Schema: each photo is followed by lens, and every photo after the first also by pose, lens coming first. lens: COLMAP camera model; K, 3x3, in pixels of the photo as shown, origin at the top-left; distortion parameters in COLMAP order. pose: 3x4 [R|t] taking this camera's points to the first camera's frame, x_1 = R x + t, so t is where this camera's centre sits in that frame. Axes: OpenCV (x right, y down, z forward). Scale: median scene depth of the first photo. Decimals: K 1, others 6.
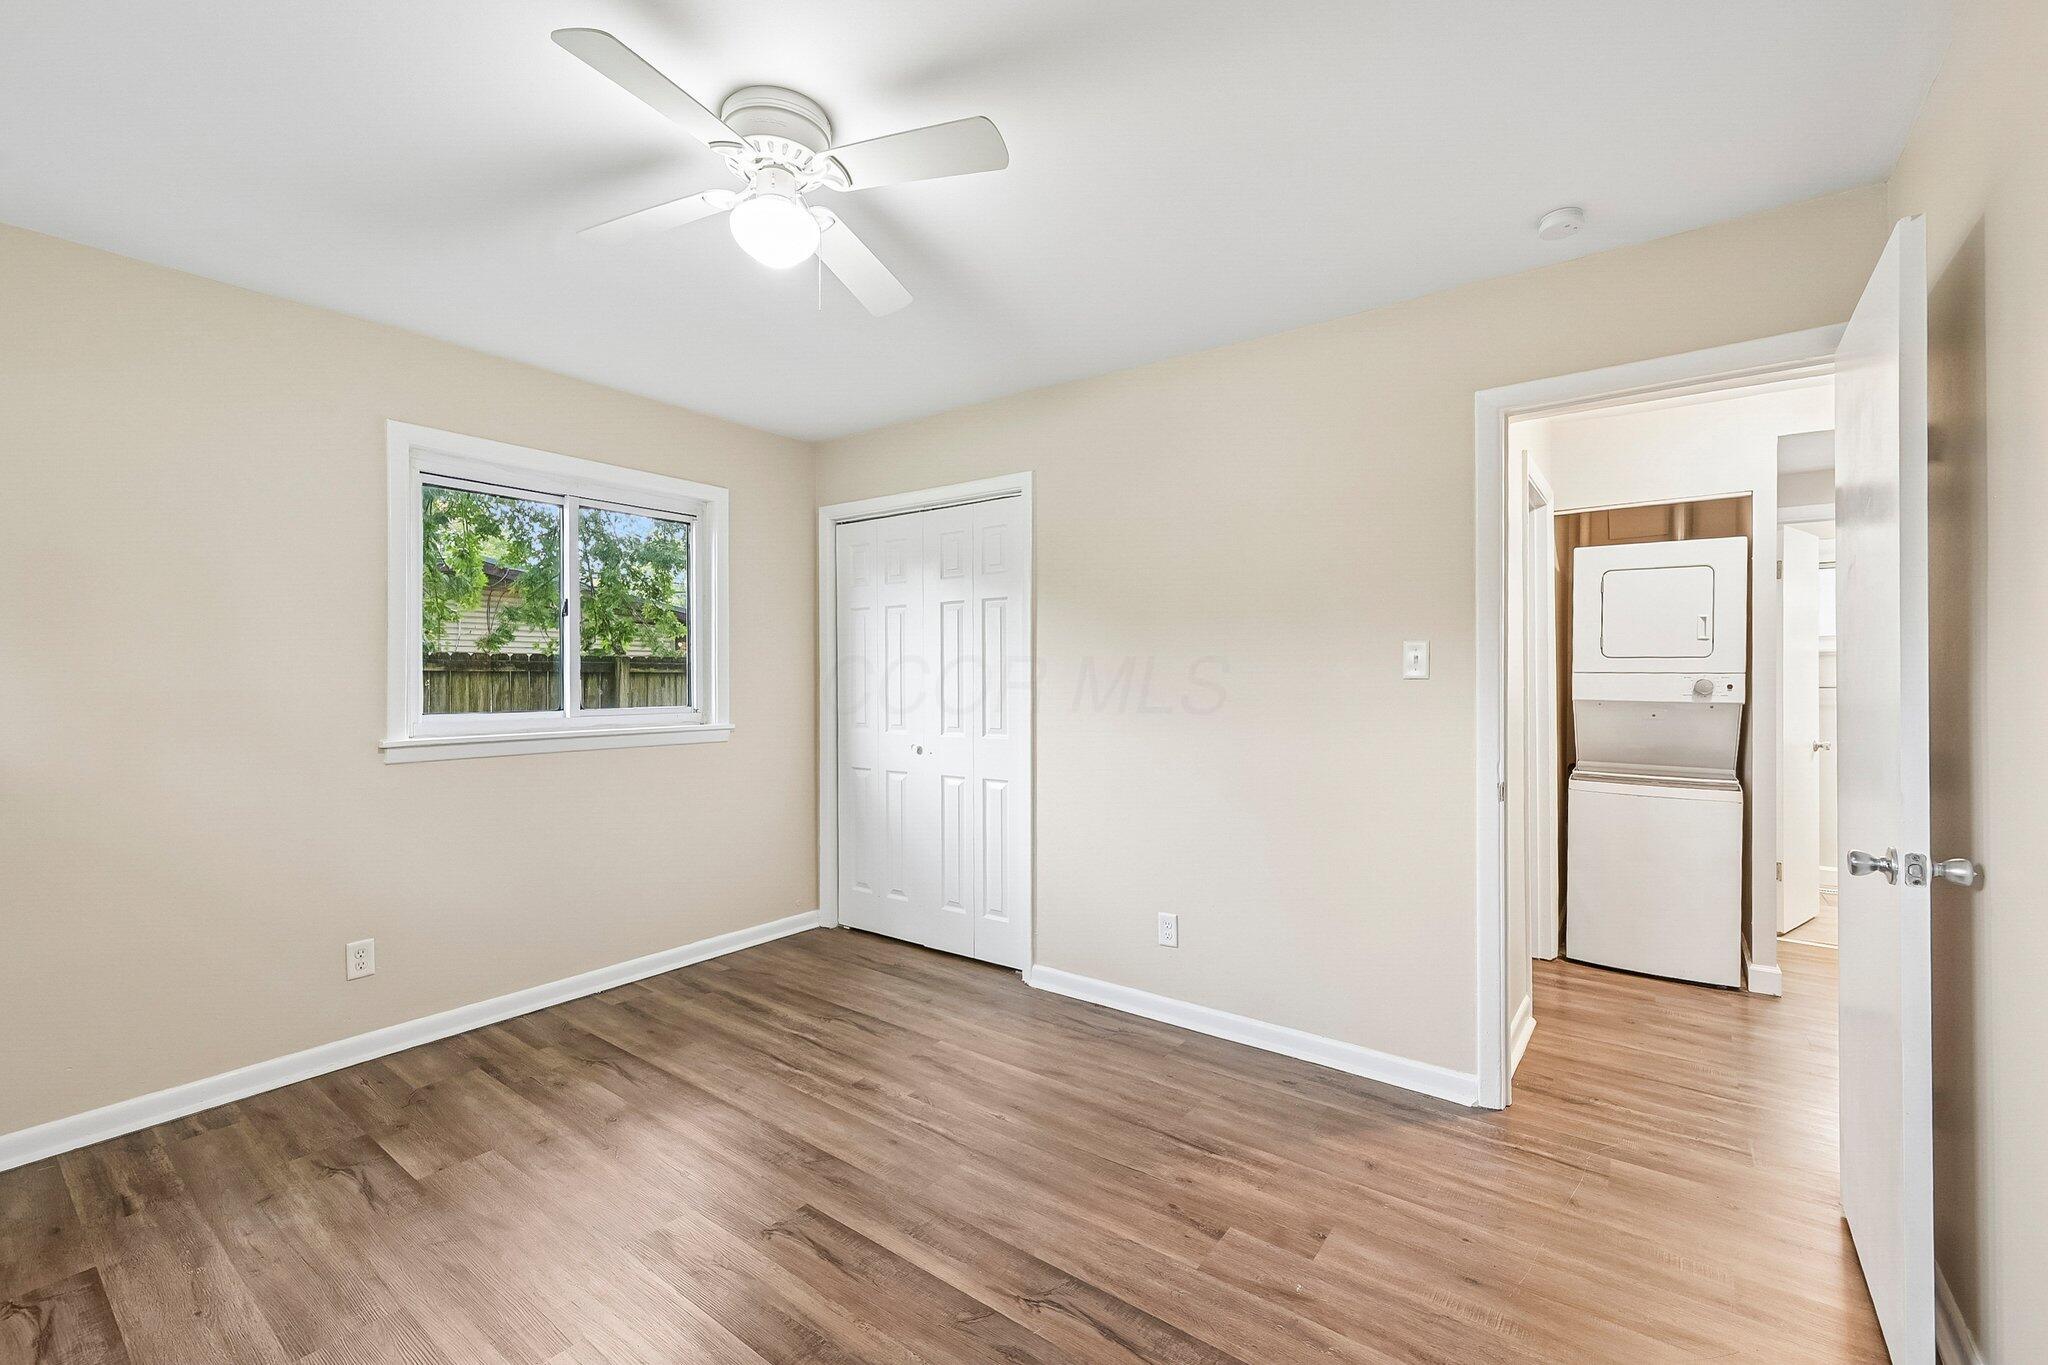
lens RADIAL K [[869.5, 0, 1024.0], [0, 869.5, 682.5], [0, 0, 1]] dist [-0.014208, -0.000234]
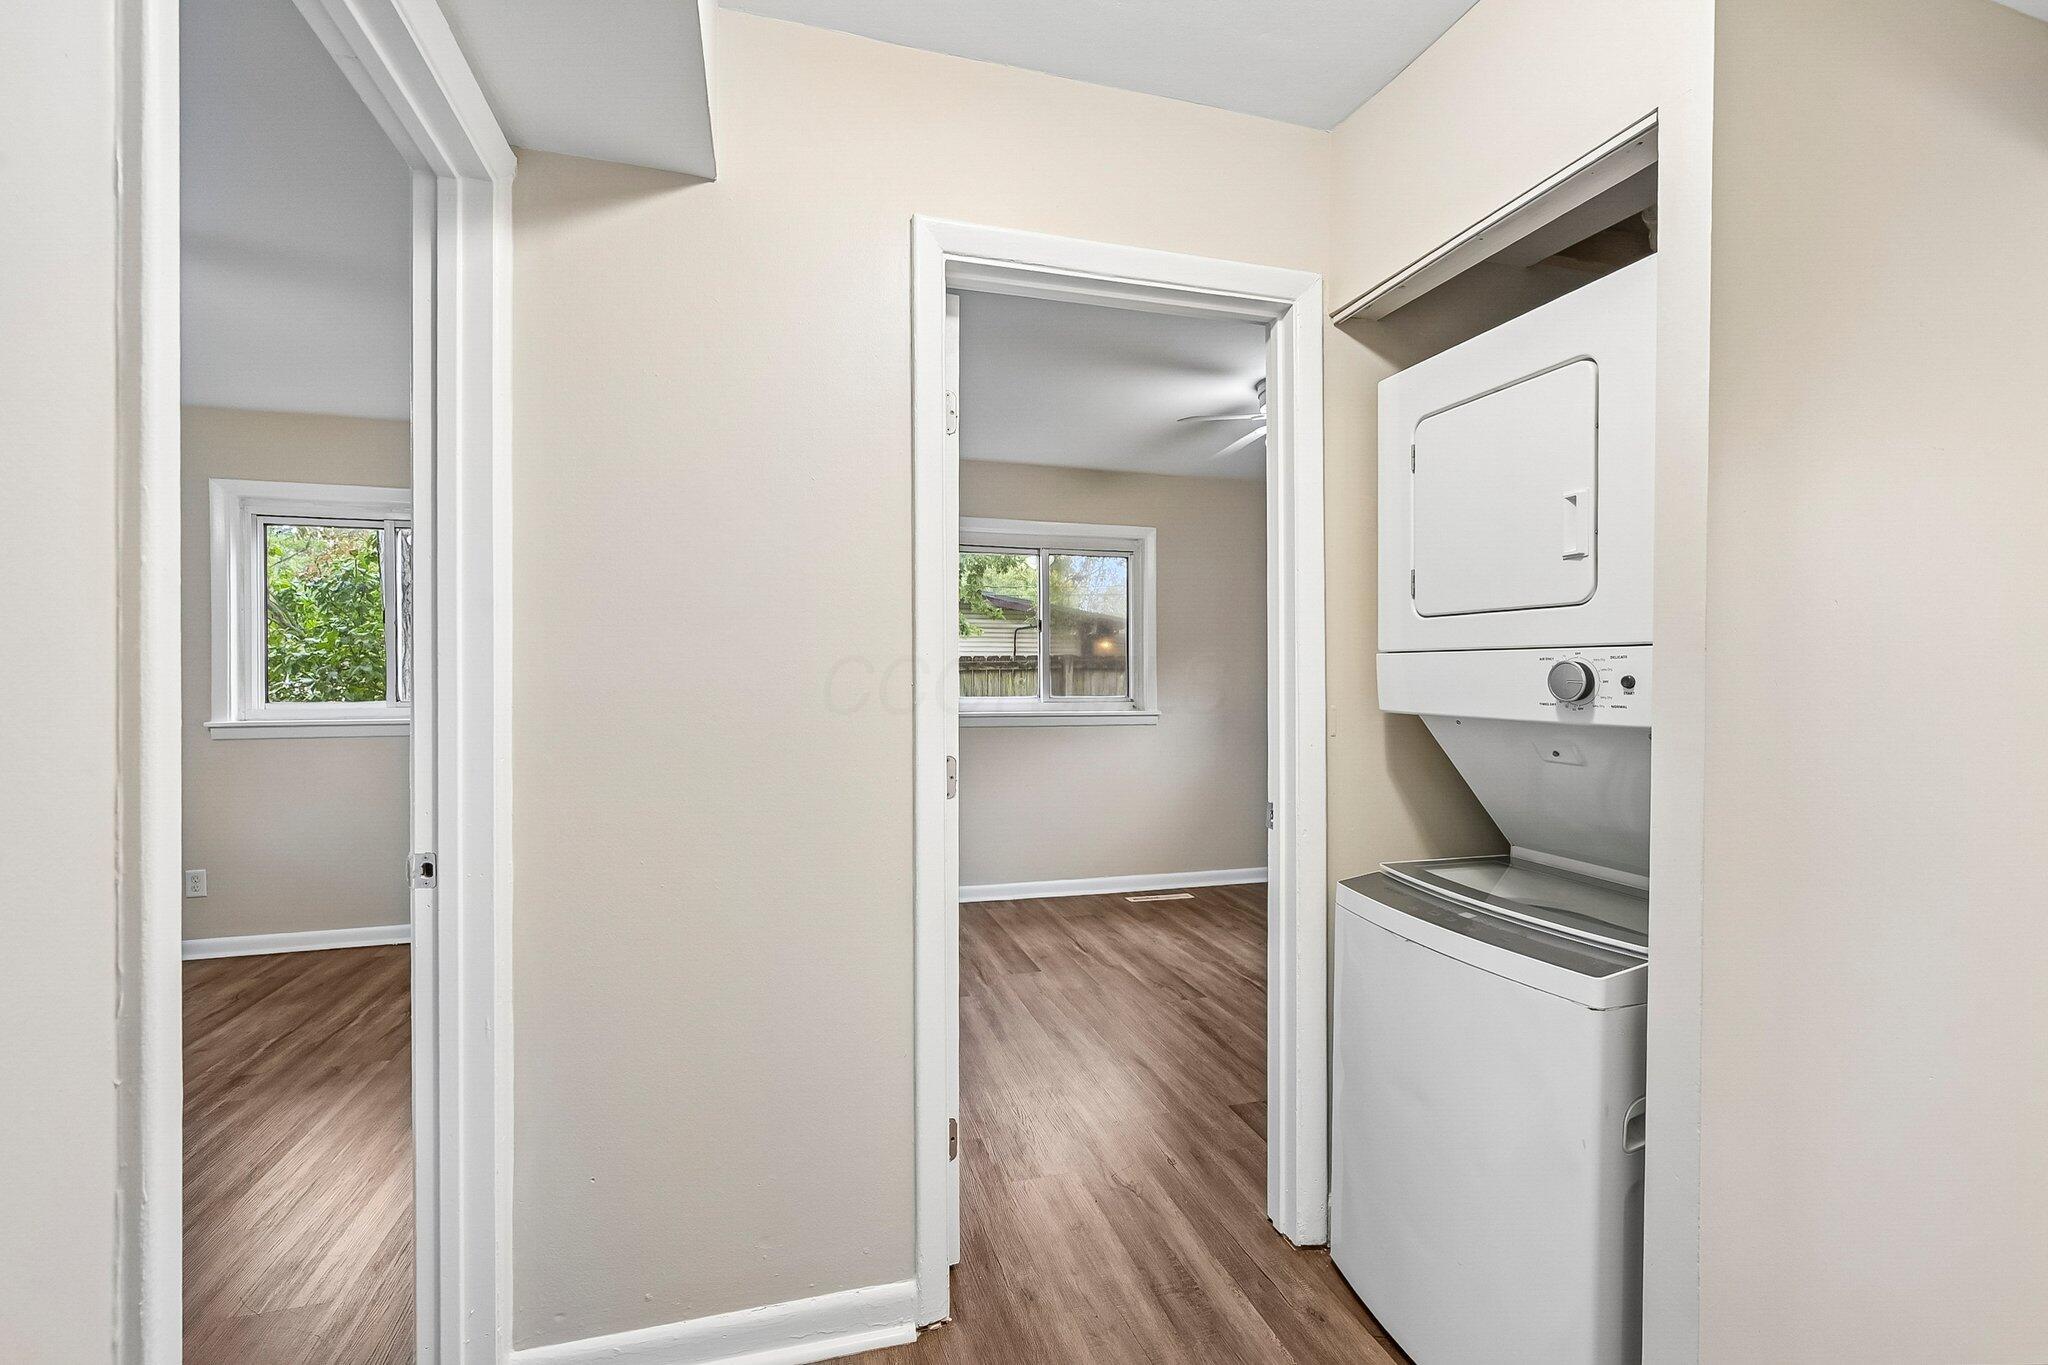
lens RADIAL K [[869.5, 0, 1024.0], [0, 869.5, 682.5], [0, 0, 1]] dist [-0.014208, -0.000234]
pose [[0.799818, 0.001642, -0.600240, 0.973665], [0.005968, 0.999925, 0.010688, -0.000488], [0.600213, -0.012131, 0.799748, 0.649139]]
